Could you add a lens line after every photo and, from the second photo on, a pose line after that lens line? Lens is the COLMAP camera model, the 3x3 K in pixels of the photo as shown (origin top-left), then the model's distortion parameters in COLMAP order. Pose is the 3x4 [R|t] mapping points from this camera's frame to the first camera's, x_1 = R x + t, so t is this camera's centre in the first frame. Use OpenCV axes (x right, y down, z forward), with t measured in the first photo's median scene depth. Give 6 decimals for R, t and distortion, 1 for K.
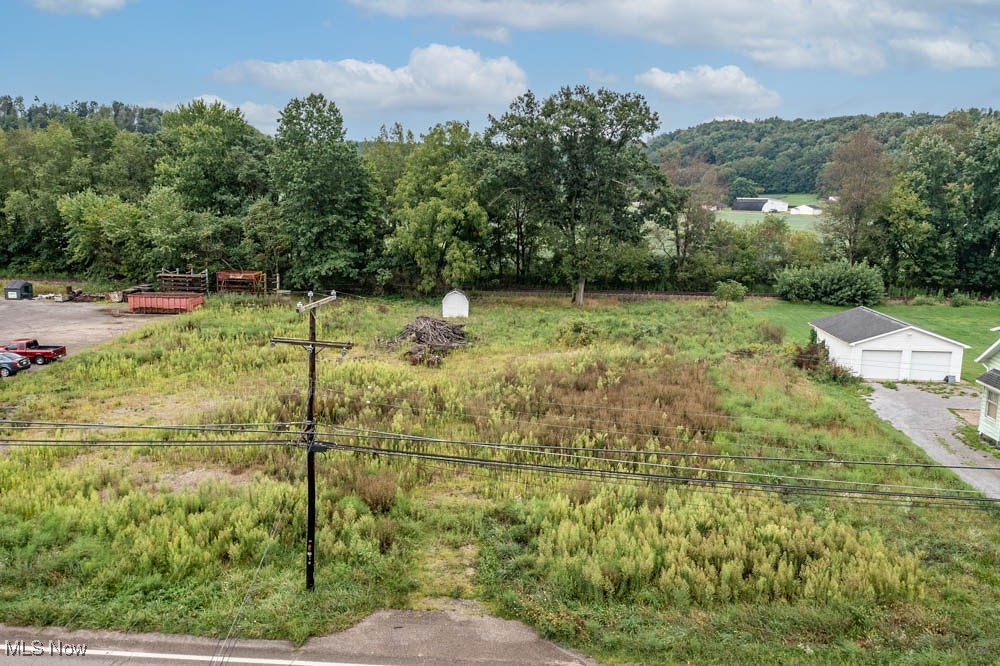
lens RADIAL K [[801.2, 0, 500.0], [0, 801.2, 333.0], [0, 0, 1]] dist [-0.006487, 0.004051]
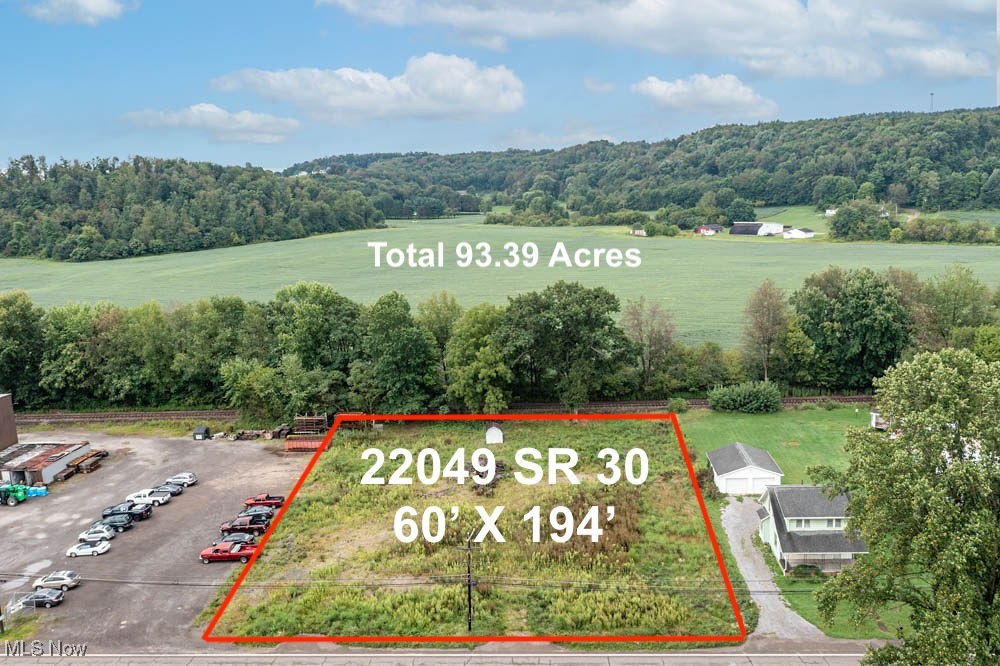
lens RADIAL K [[856.0, 0, 500.0], [0, 856.0, 333.0], [0, 0, 1]] dist [-0.003159, 0.006816]
pose [[0.998329, -0.055637, -0.015642, -0.007003], [0.055739, 0.998426, 0.006187, -0.224175], [0.015273, -0.007048, 0.999859, -0.609049]]
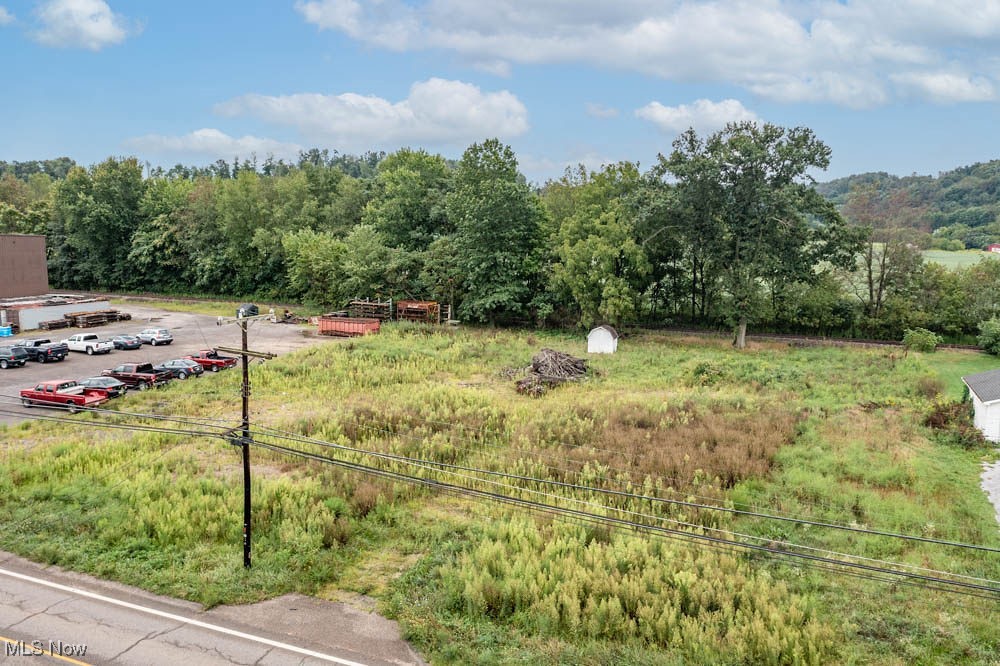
lens RADIAL K [[801.2, 0, 500.0], [0, 801.2, 333.0], [0, 0, 1]] dist [-0.006487, 0.004051]
pose [[0.945166, 0.043344, -0.323701, 0.139073], [-0.059237, 0.997466, -0.039404, 0.002282], [0.321173, 0.056418, 0.945339, 0.002729]]
